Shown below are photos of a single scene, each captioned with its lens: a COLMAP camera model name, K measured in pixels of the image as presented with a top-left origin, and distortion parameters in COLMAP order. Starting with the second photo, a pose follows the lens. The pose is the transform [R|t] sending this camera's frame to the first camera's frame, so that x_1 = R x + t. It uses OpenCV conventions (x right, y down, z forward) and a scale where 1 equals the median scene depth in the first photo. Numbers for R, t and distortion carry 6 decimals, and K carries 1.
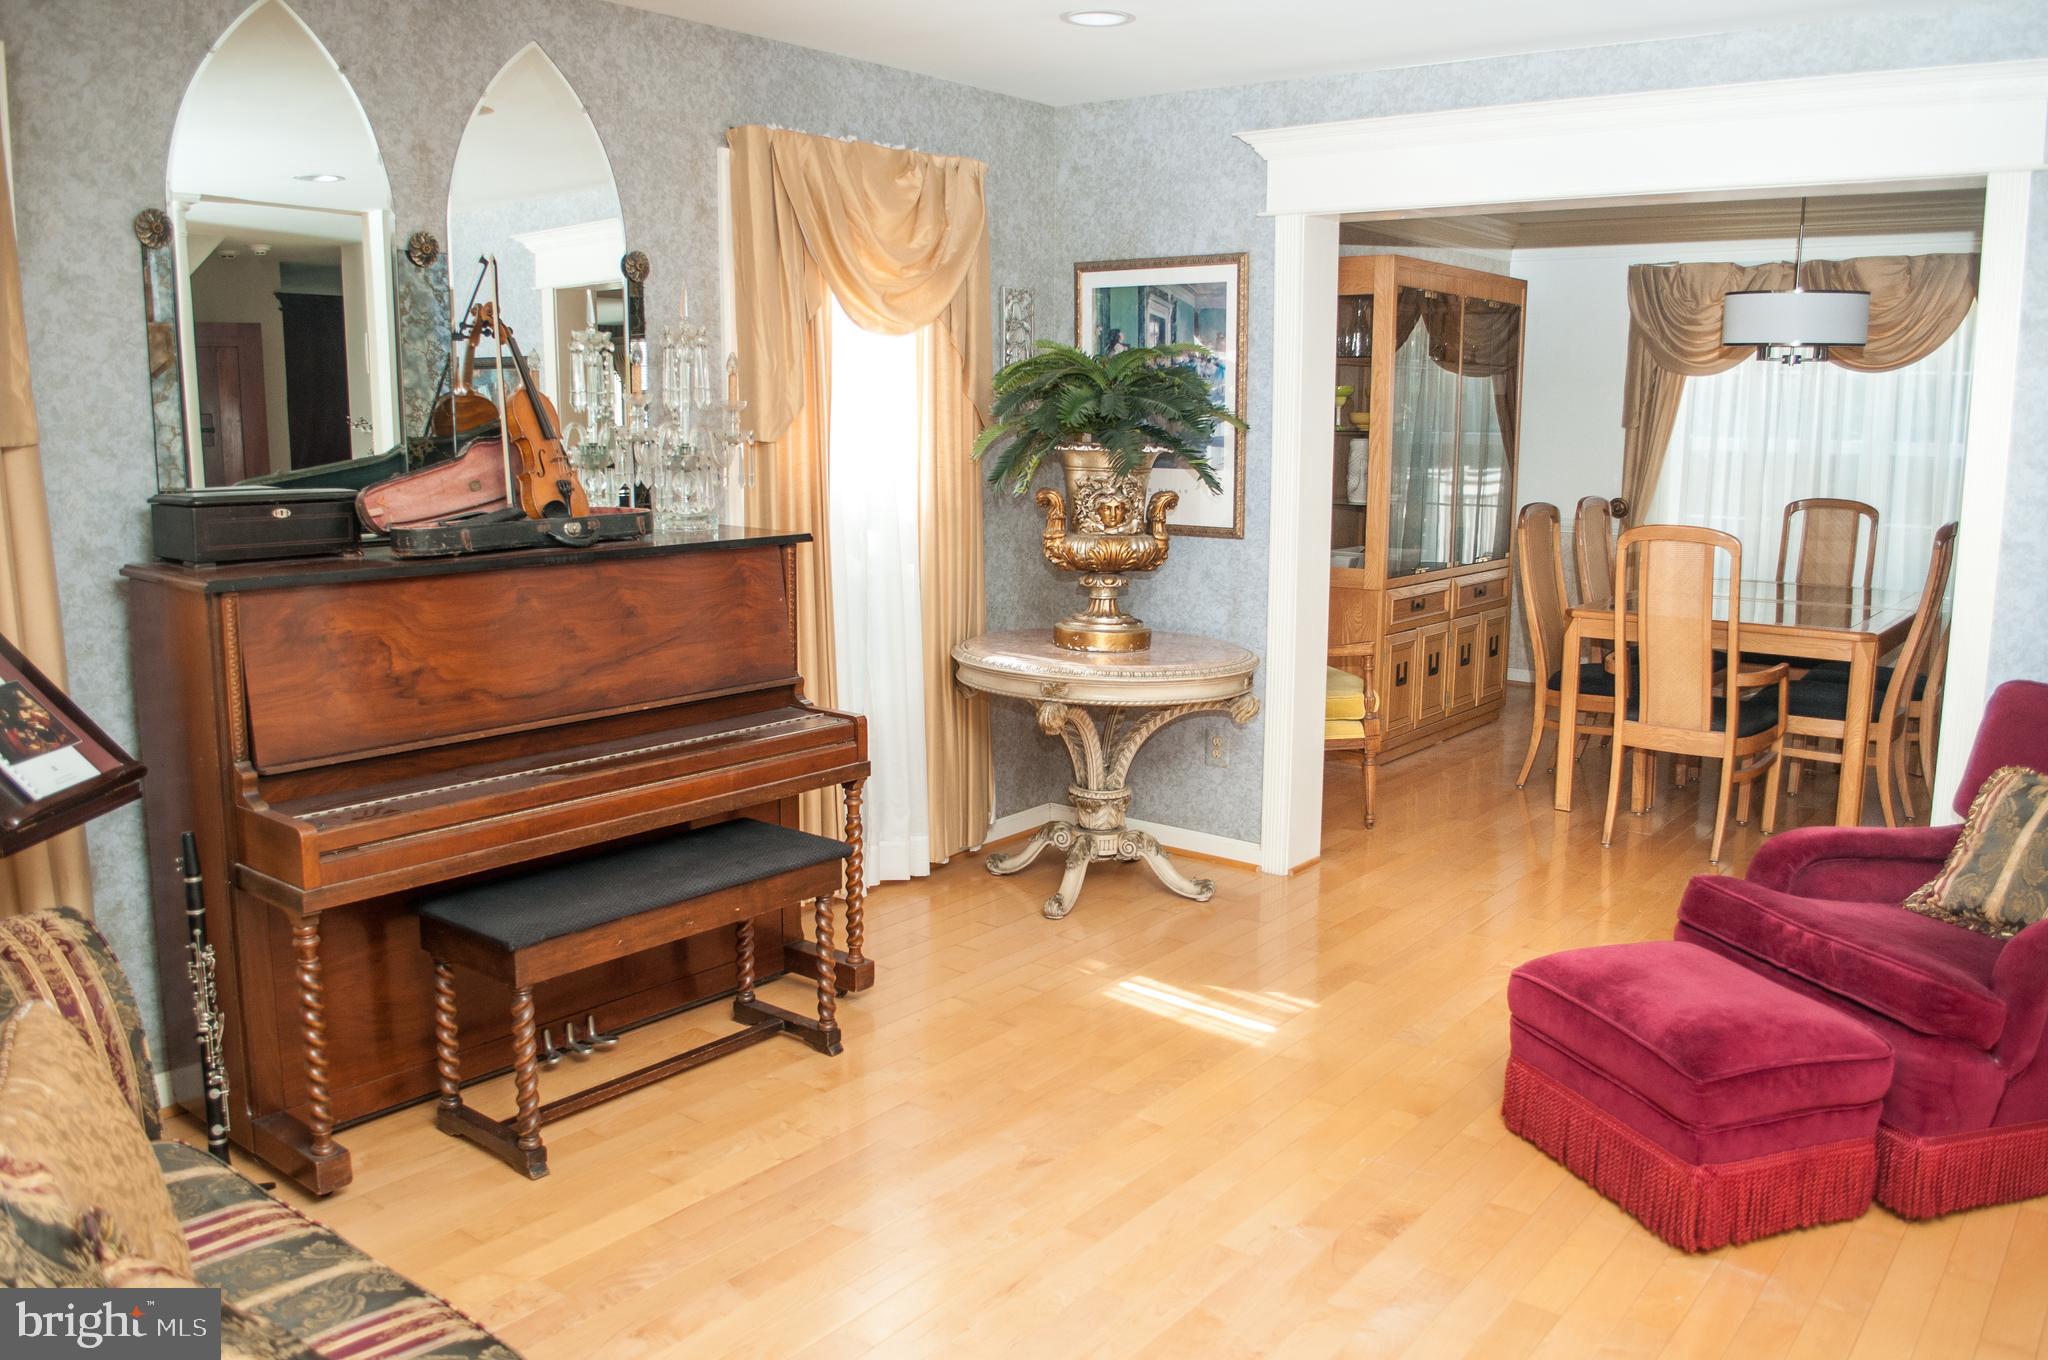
lens RADIAL K [[1619.4, 0, 929.9], [0, 1619.4, 682.9], [0, 0, 1]] dist [-0.084407, 0.015146]
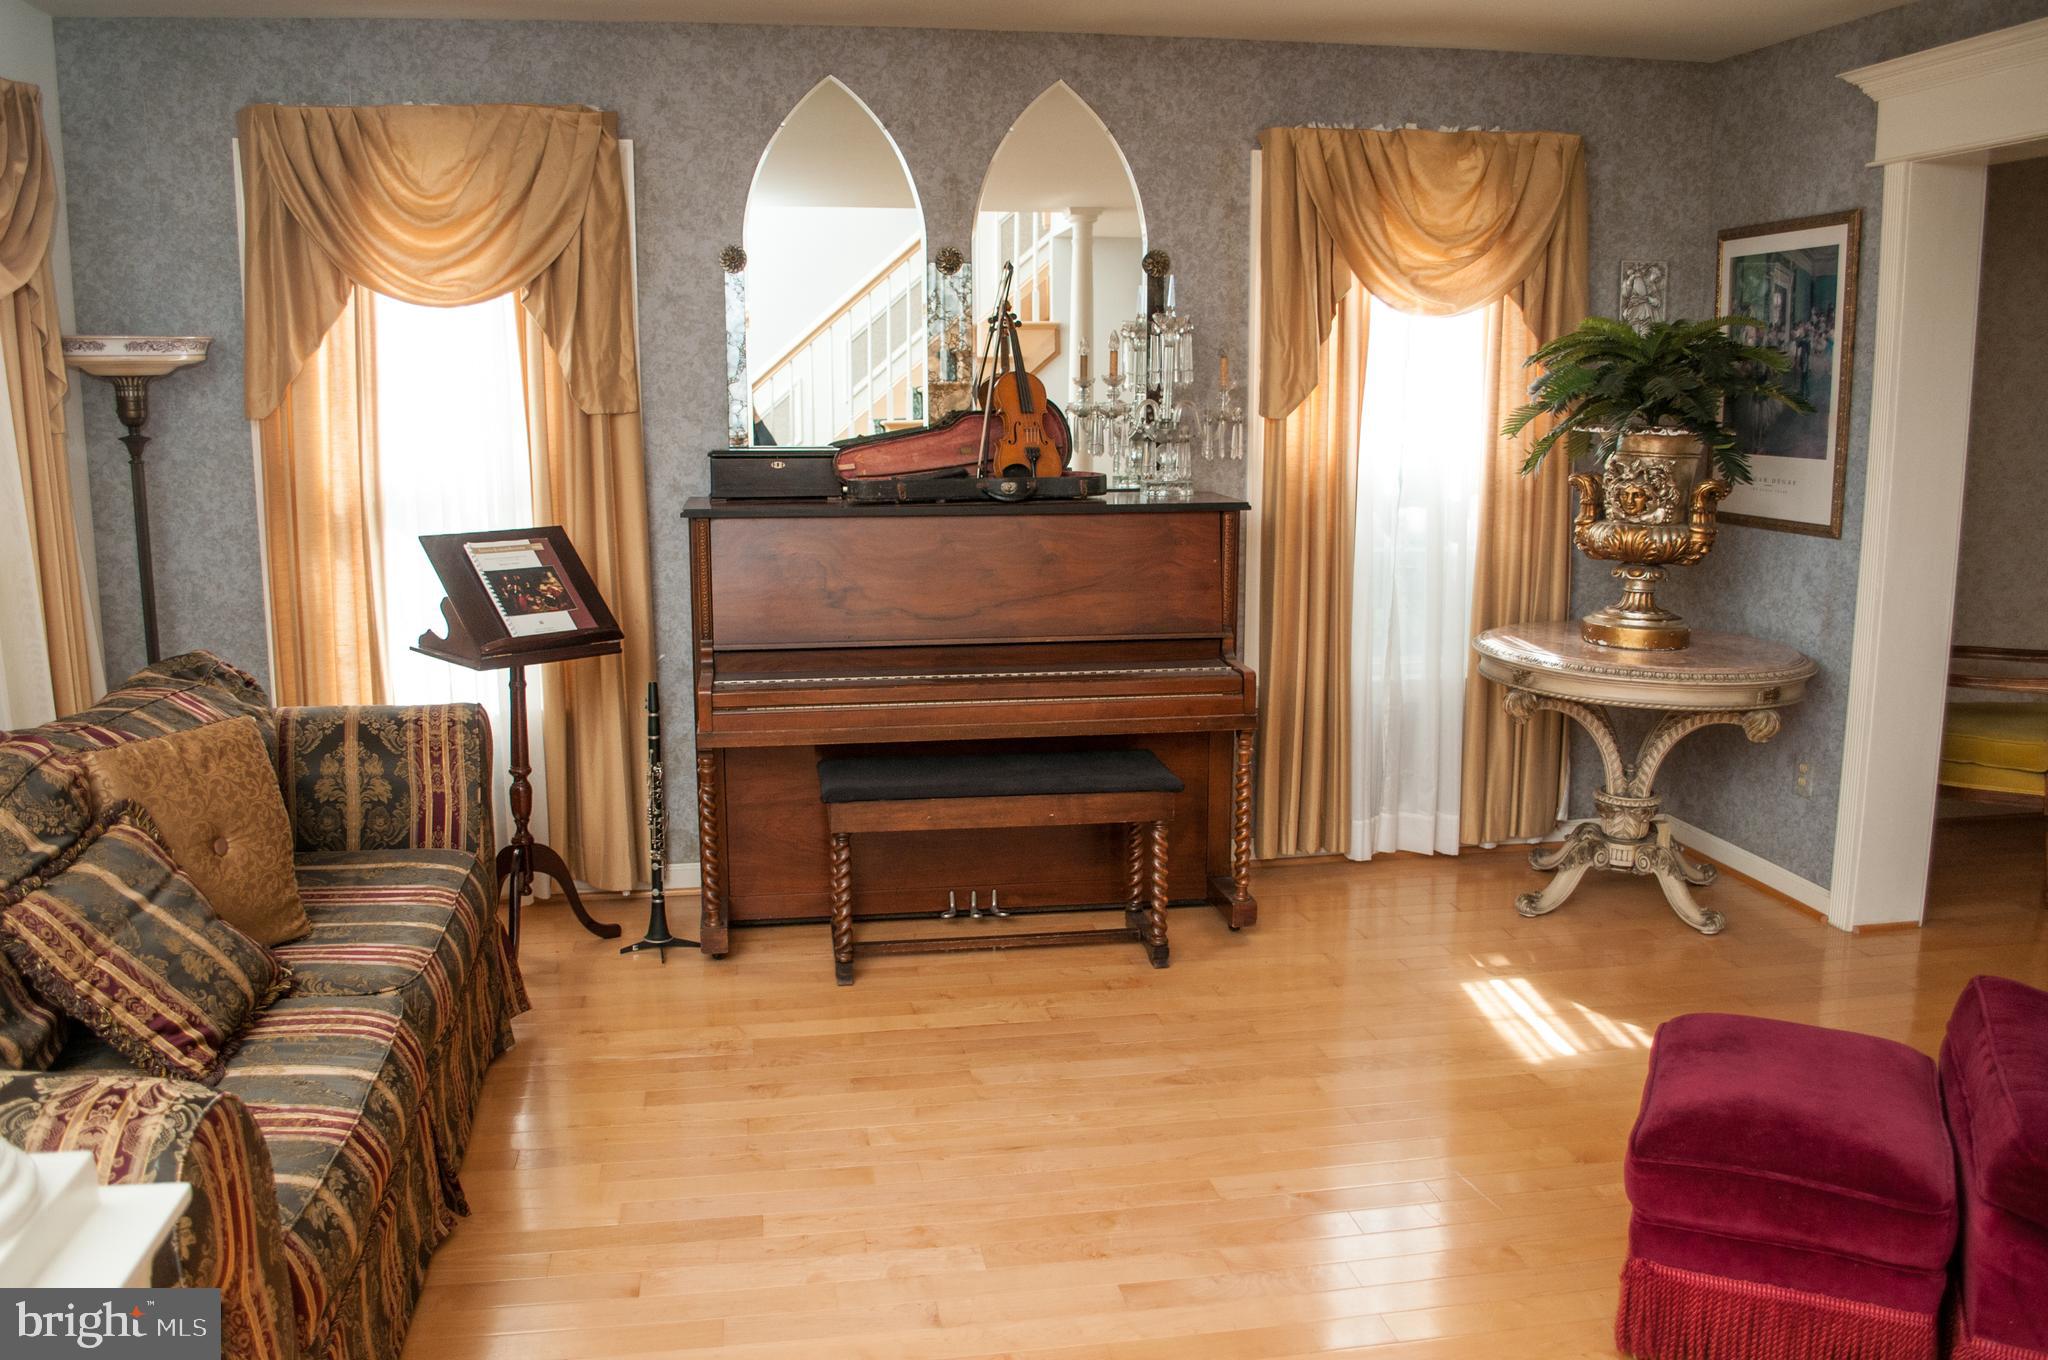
lens RADIAL K [[1619.4, 0, 1013.6], [0, 1619.4, 684.2], [0, 0, 1]] dist [-0.084407, 0.015146]
pose [[0.745114, 0.112727, -0.657341, 0.520269], [-0.105971, 0.993102, 0.050186, -0.008470], [0.658464, 0.032265, 0.751920, 0.079585]]
